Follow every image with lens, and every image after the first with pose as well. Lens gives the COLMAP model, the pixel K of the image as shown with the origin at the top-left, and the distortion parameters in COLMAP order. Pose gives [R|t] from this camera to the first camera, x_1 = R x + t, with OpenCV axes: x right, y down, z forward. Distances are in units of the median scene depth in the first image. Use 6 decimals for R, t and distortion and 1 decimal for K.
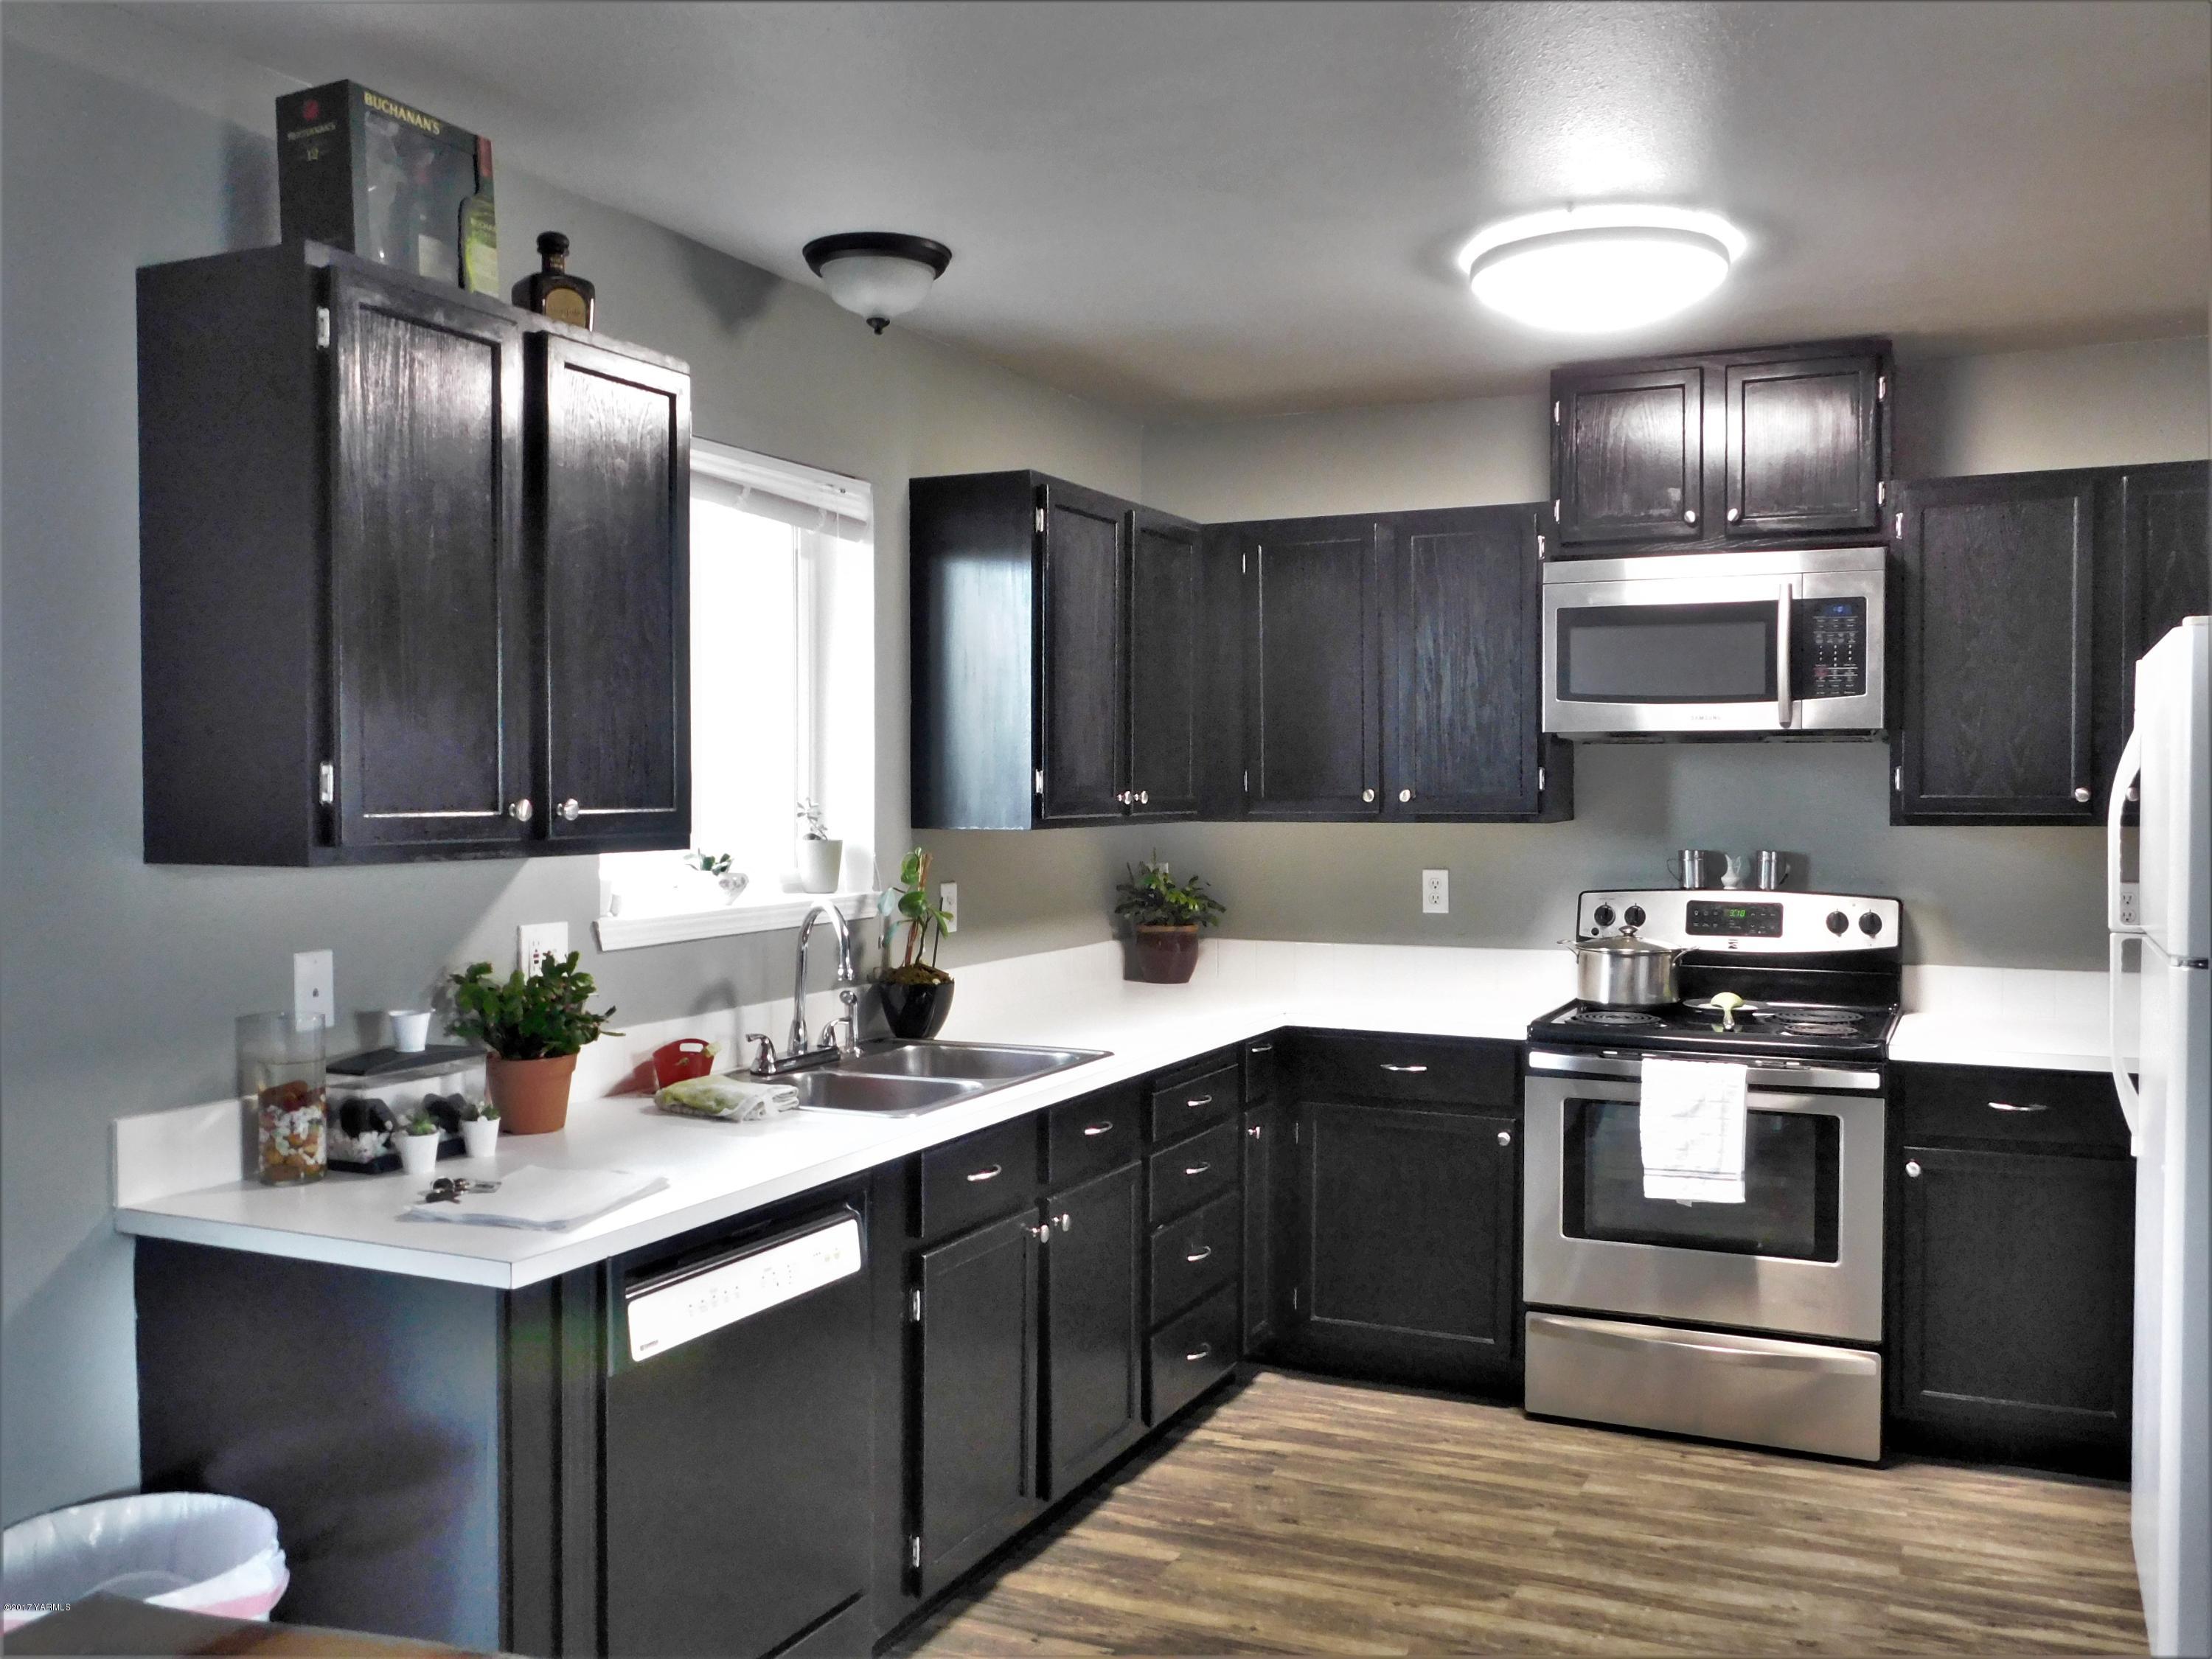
lens RADIAL K [[1933.0, 0, 1107.2], [0, 1933.0, 829.0], [0, 0, 1]] dist [-0.004936, -0.006146]
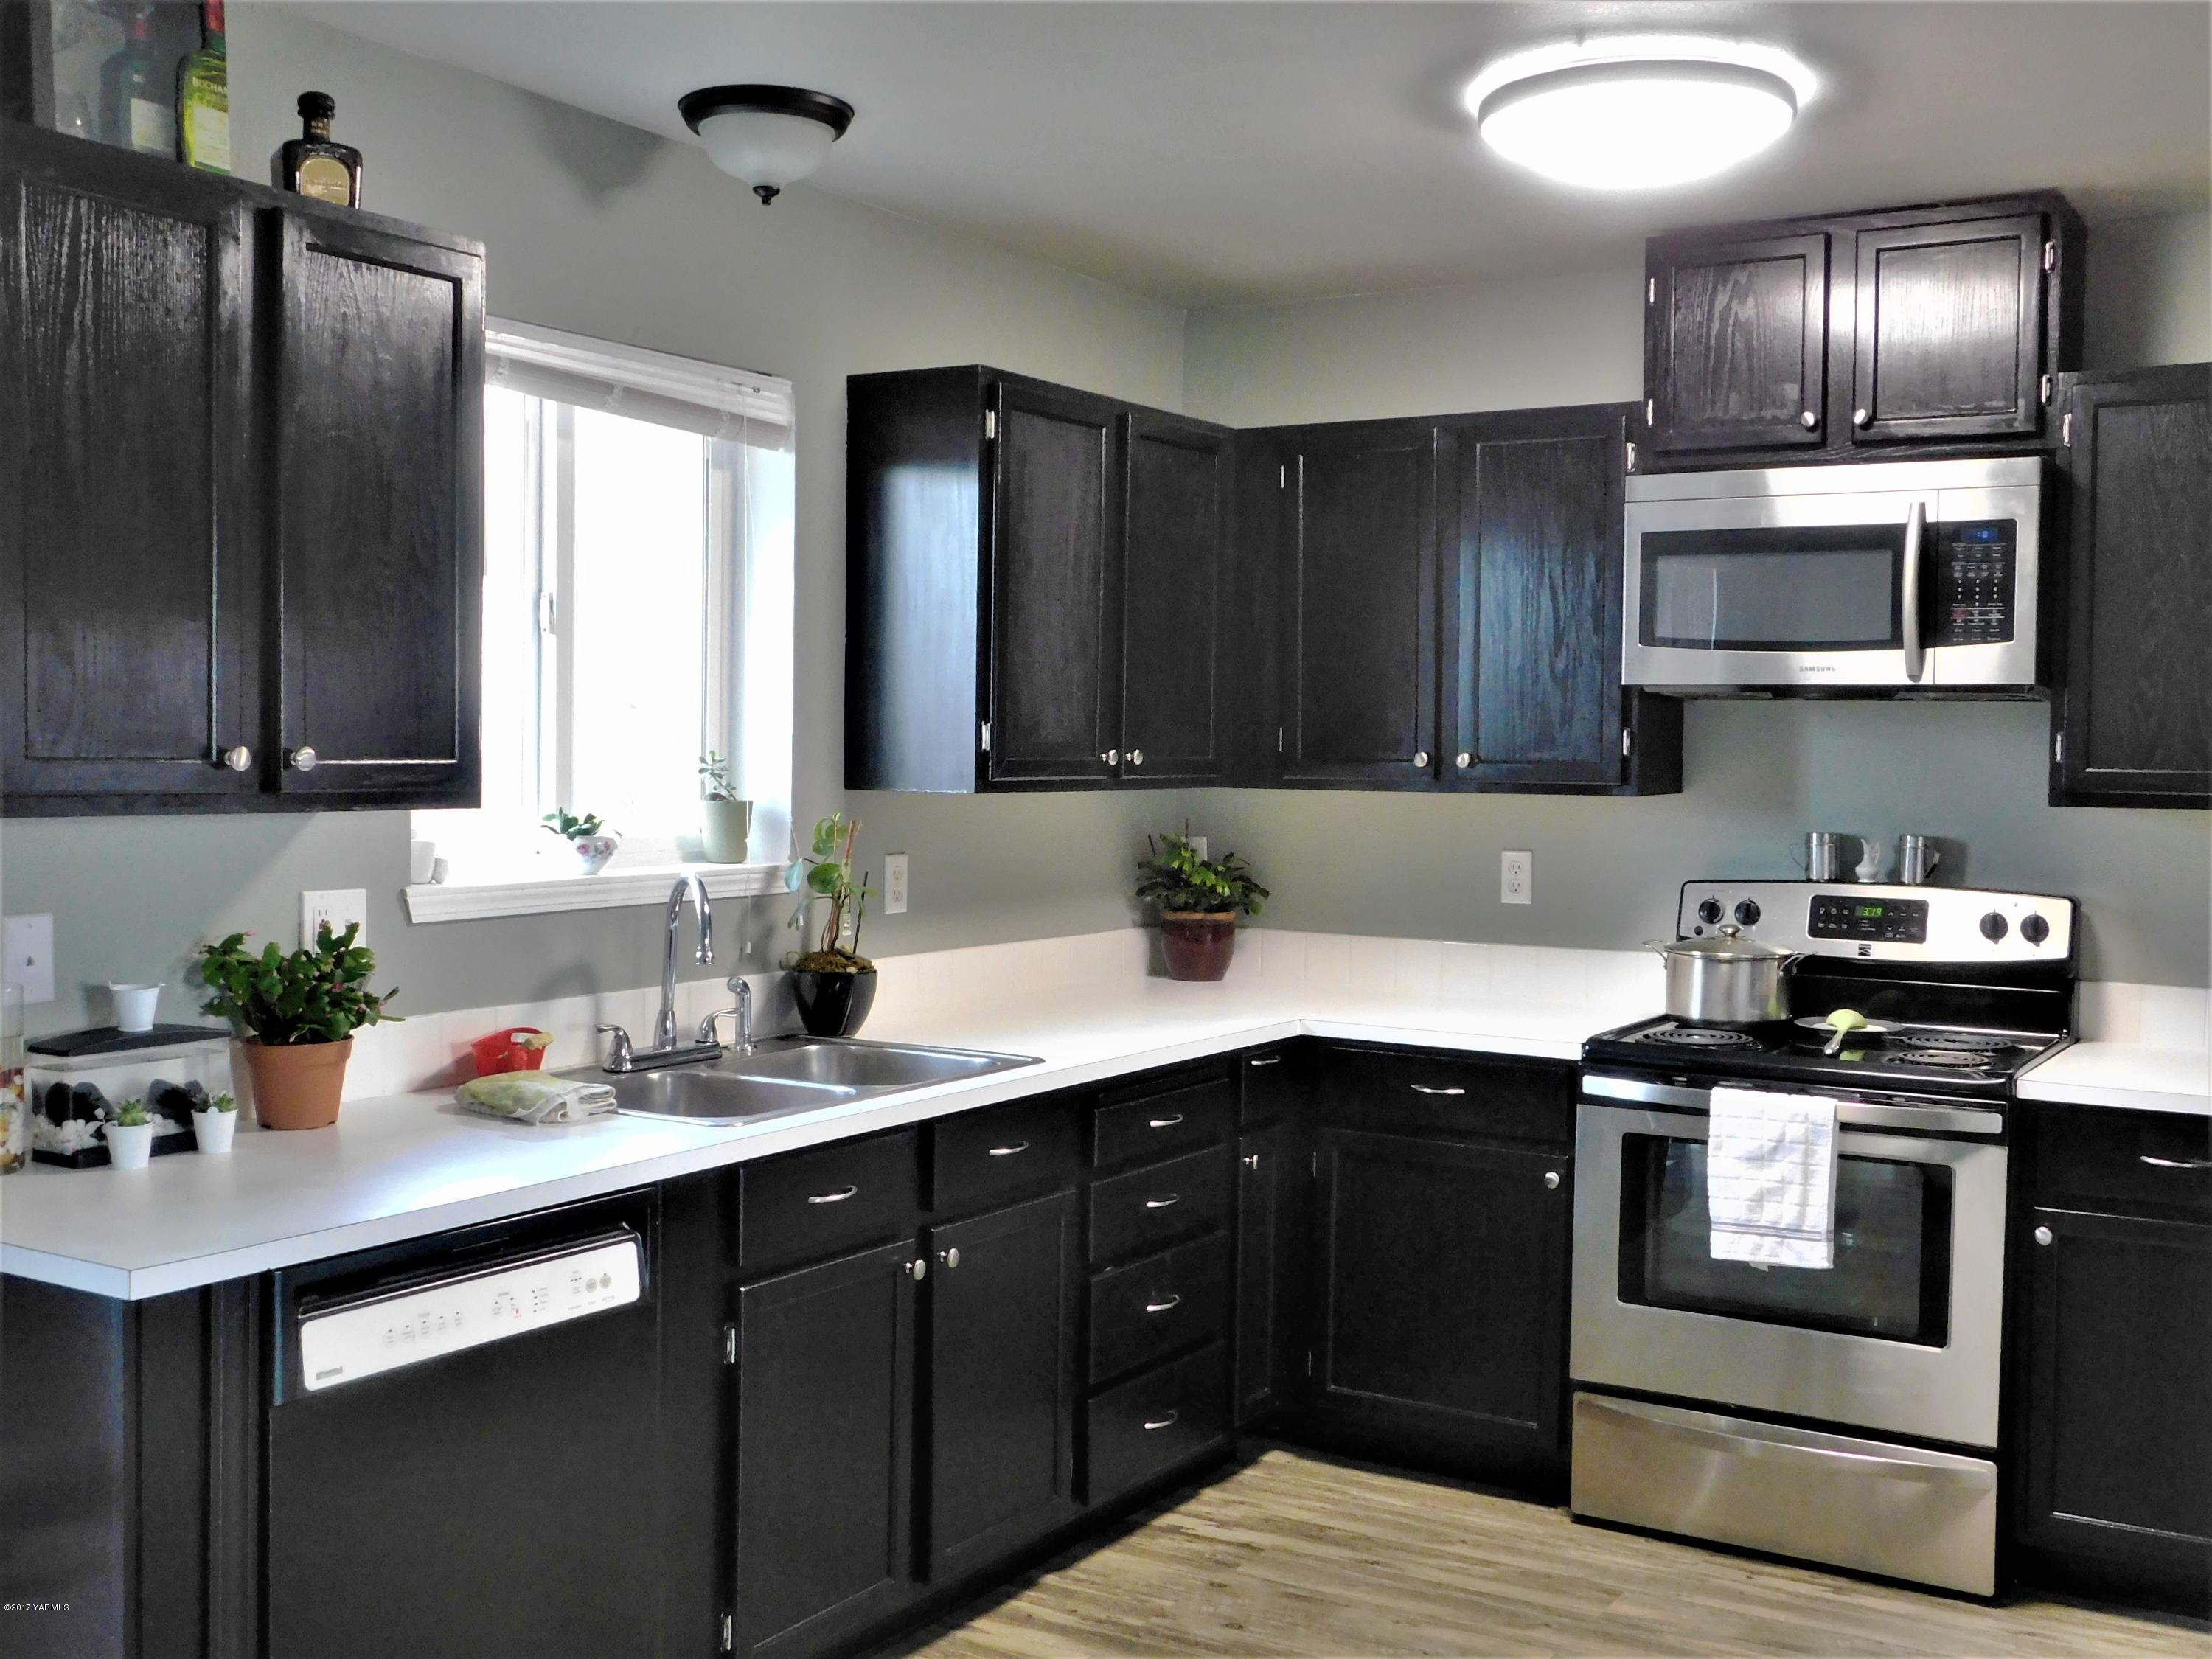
lens RADIAL K [[2320.6, 0, 1105.9], [0, 2320.6, 827.8], [0, 0, 1]] dist [-0.003625, 0.000000]
pose [[0.993105, 0.018664, -0.115736, 0.136498], [-0.017090, 0.999748, 0.014579, -0.000178], [0.115979, -0.012500, 0.993173, 0.002239]]
